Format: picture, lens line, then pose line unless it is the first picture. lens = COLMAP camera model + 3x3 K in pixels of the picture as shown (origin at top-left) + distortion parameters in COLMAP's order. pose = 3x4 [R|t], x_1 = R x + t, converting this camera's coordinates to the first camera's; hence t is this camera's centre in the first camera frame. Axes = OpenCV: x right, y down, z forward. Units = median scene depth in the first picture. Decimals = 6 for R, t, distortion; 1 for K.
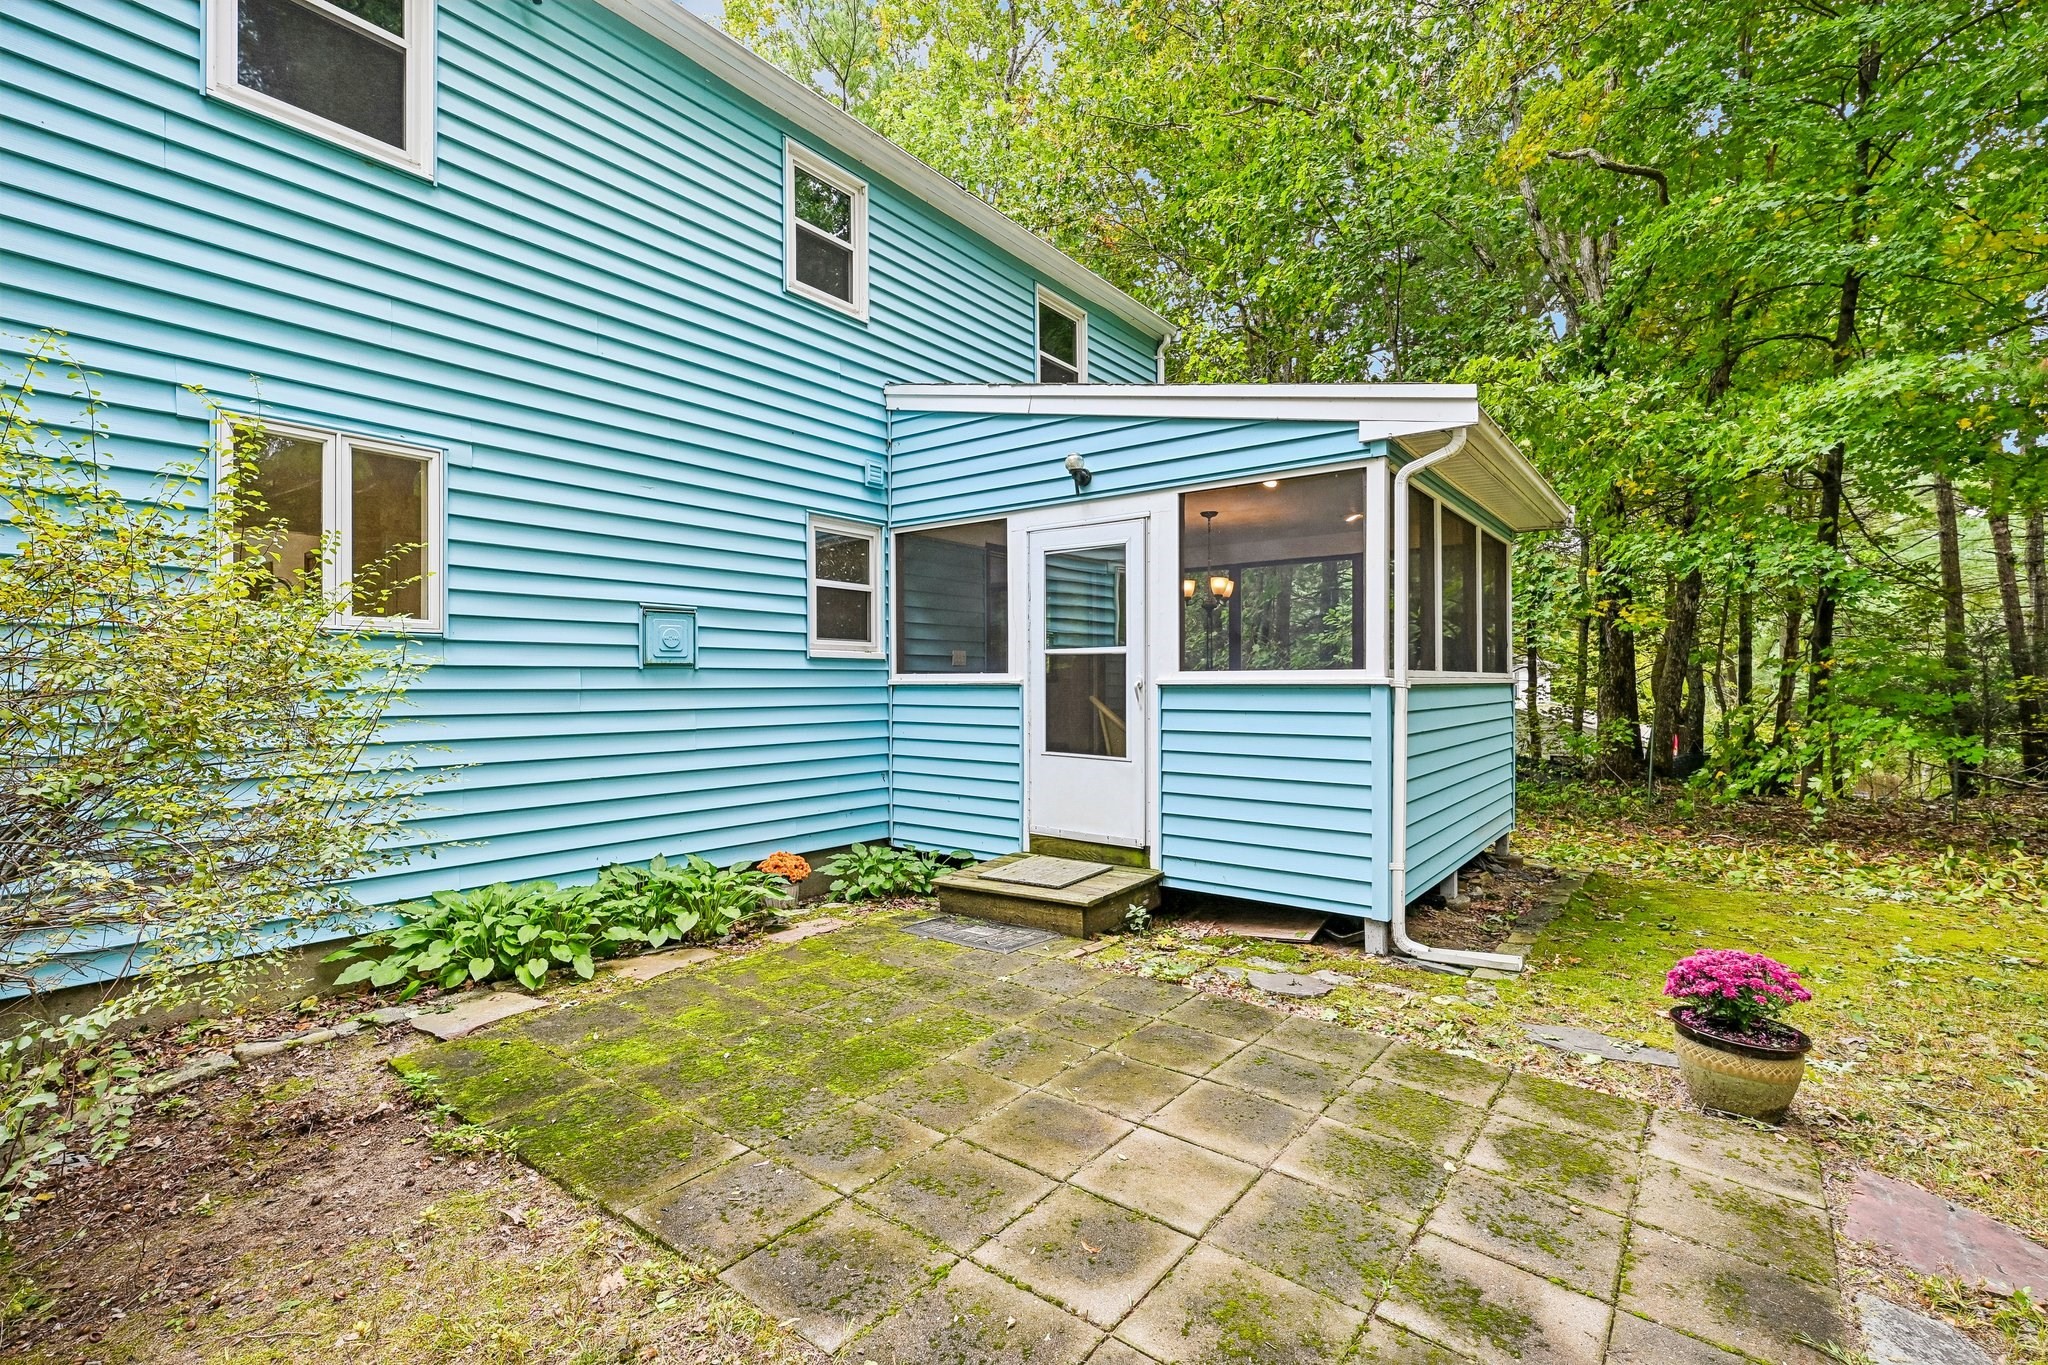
lens RADIAL K [[914.9, 0, 1021.5], [0, 914.9, 675.0], [0, 0, 1]] dist [-0.001231, 0.000687]
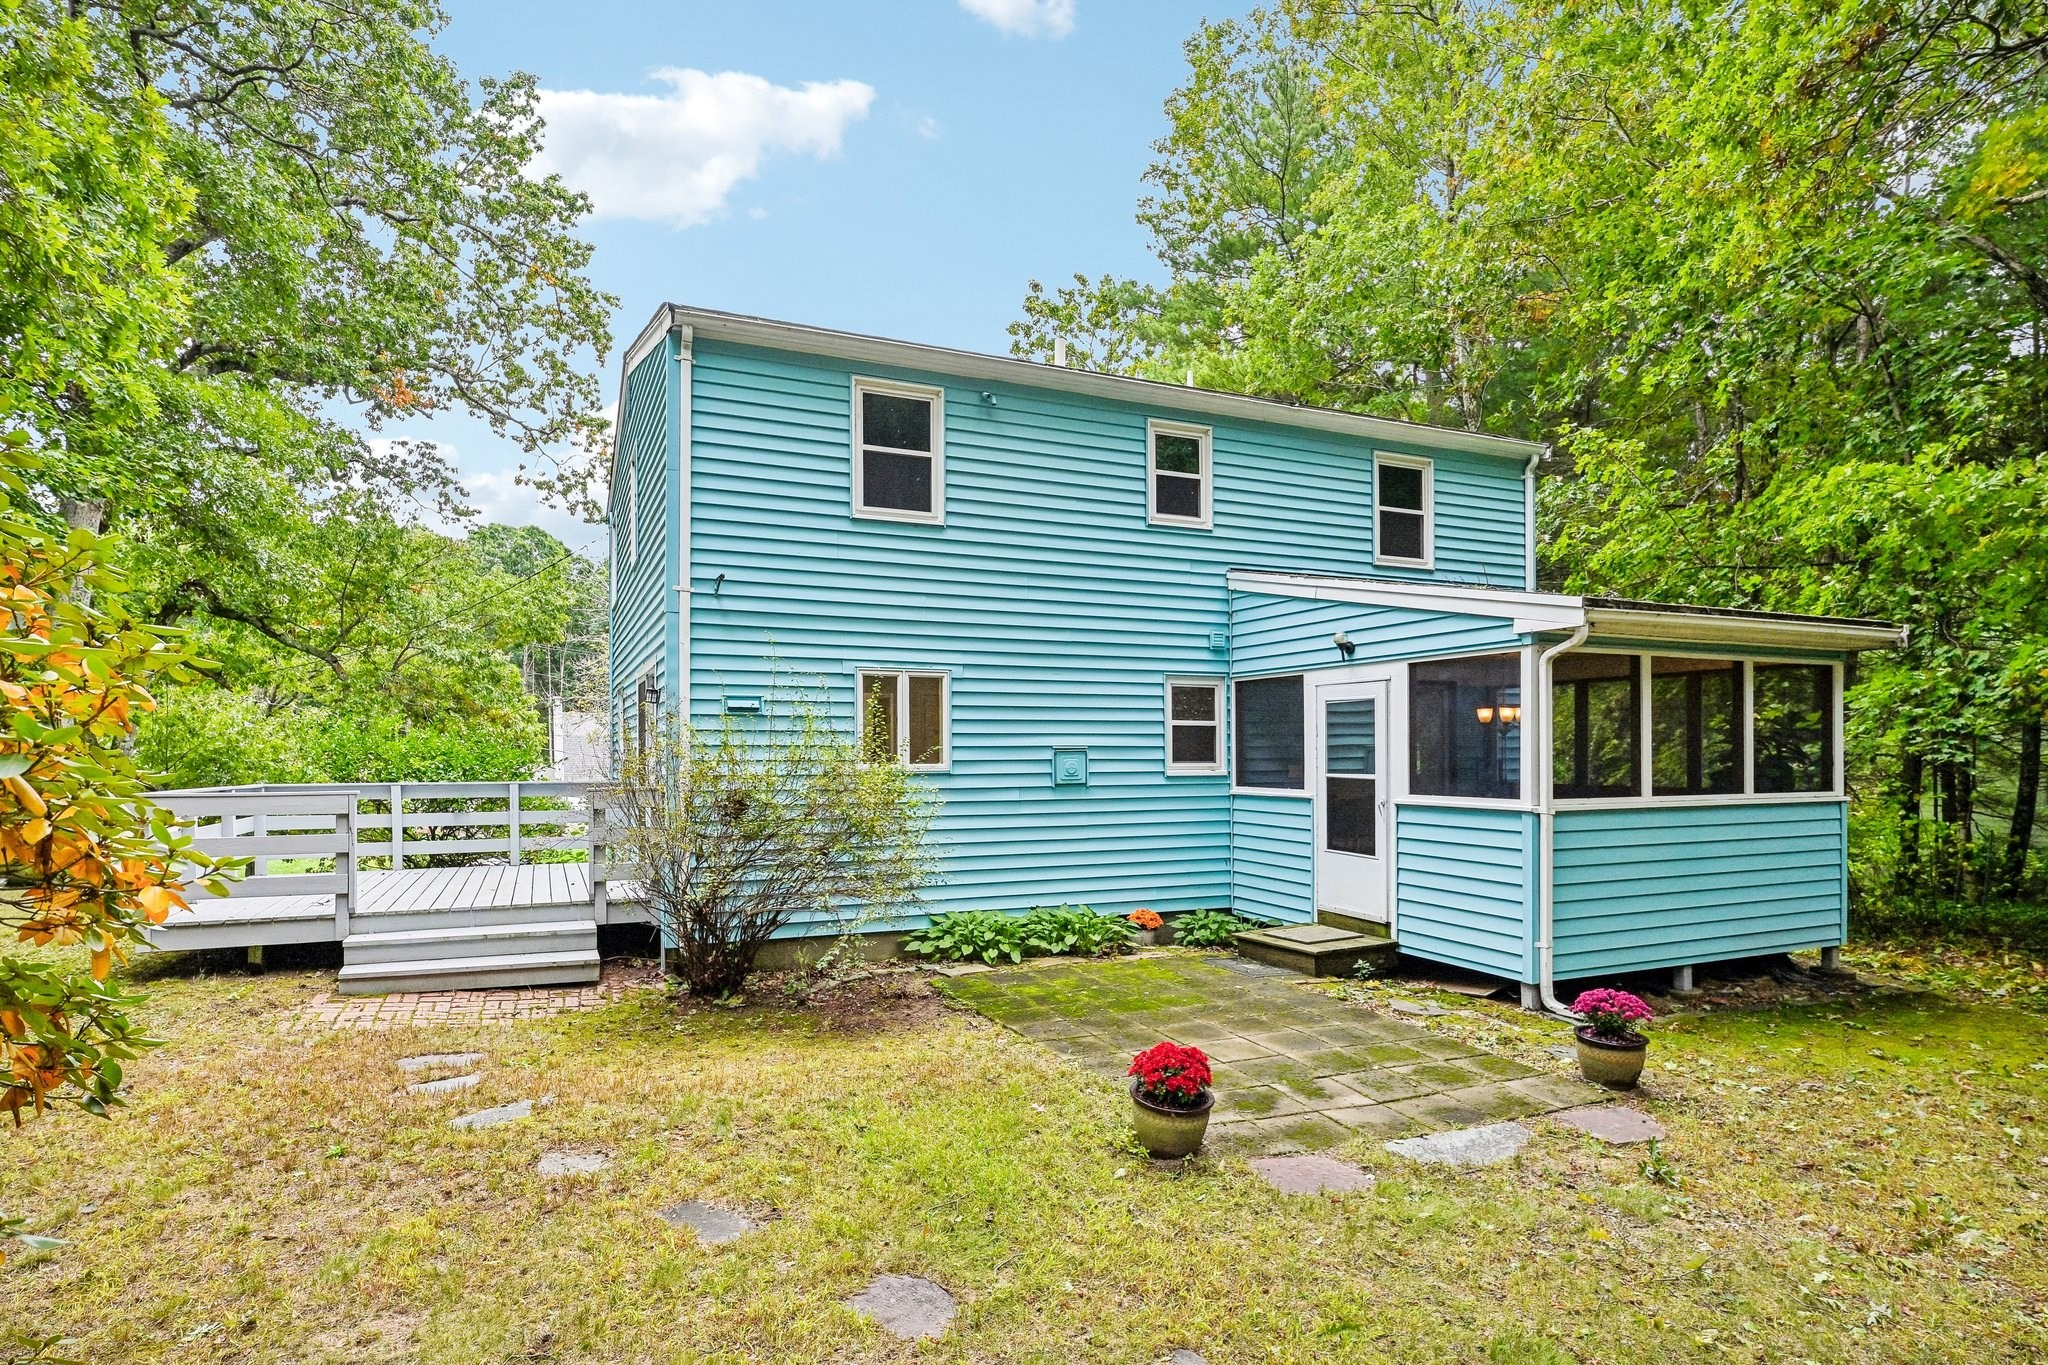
lens RADIAL K [[1083.0, 0, 1018.1], [0, 1083.0, 737.1], [0, 0, 1]] dist [-0.000536, -0.000078]
pose [[0.875828, -0.007009, -0.482573, 0.442495], [0.004883, 0.999972, -0.005661, -0.083042], [0.482599, 0.002602, 0.875838, -0.690150]]
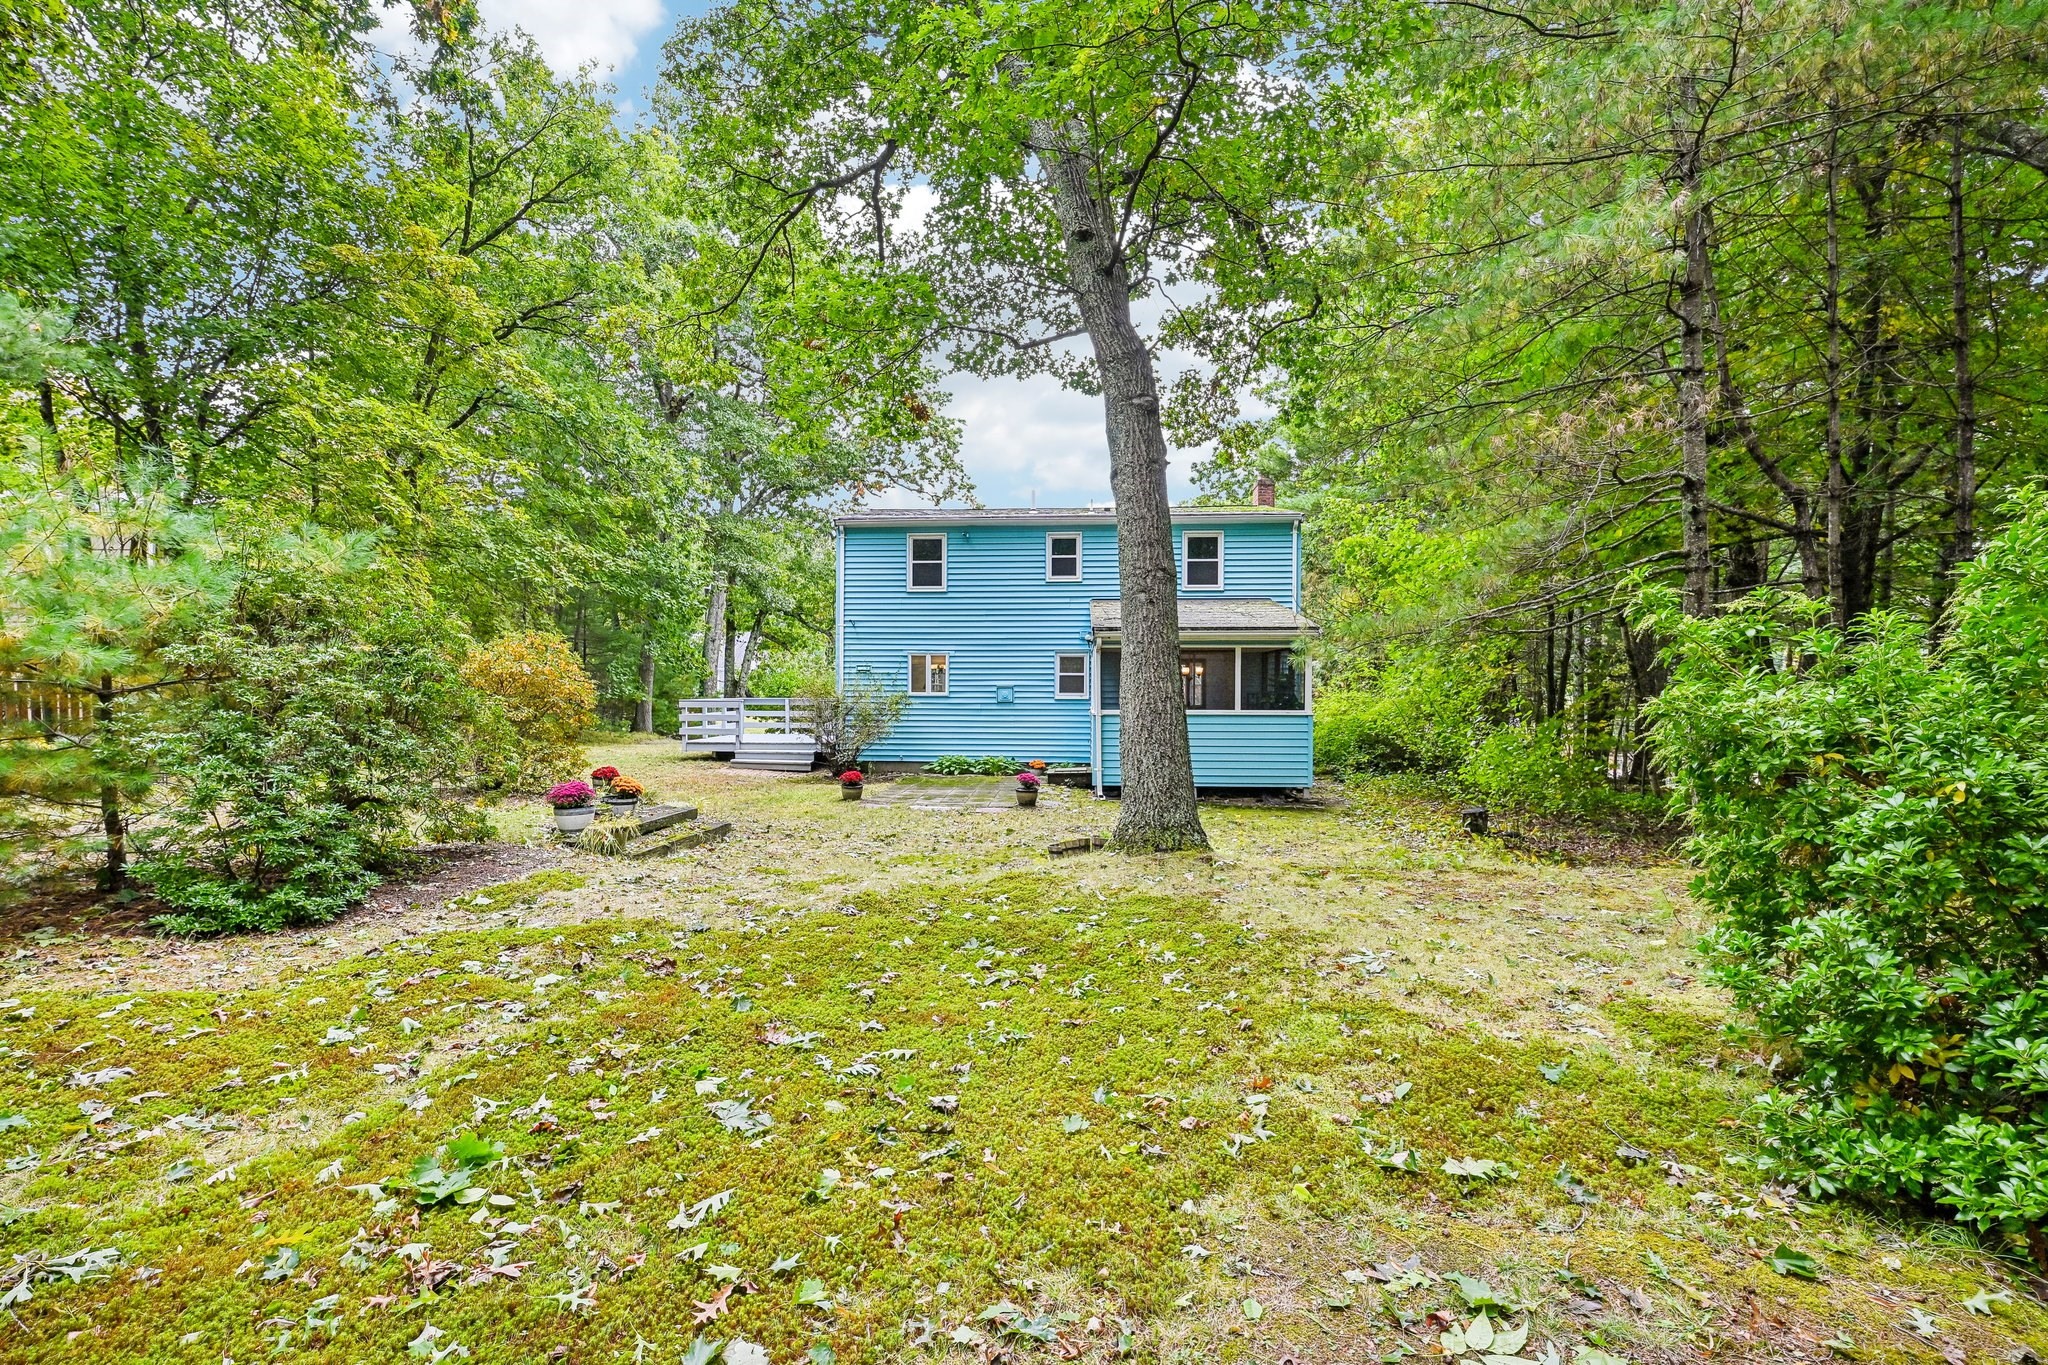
lens RADIAL K [[914.9, 0, 1021.5], [0, 914.9, 675.0], [0, 0, 1]] dist [-0.001231, 0.000687]
pose [[0.552501, -0.023538, -0.833180, 2.600690], [0.005161, 0.999679, -0.024819, -0.028562], [0.833496, 0.009413, 0.552445, -0.900794]]
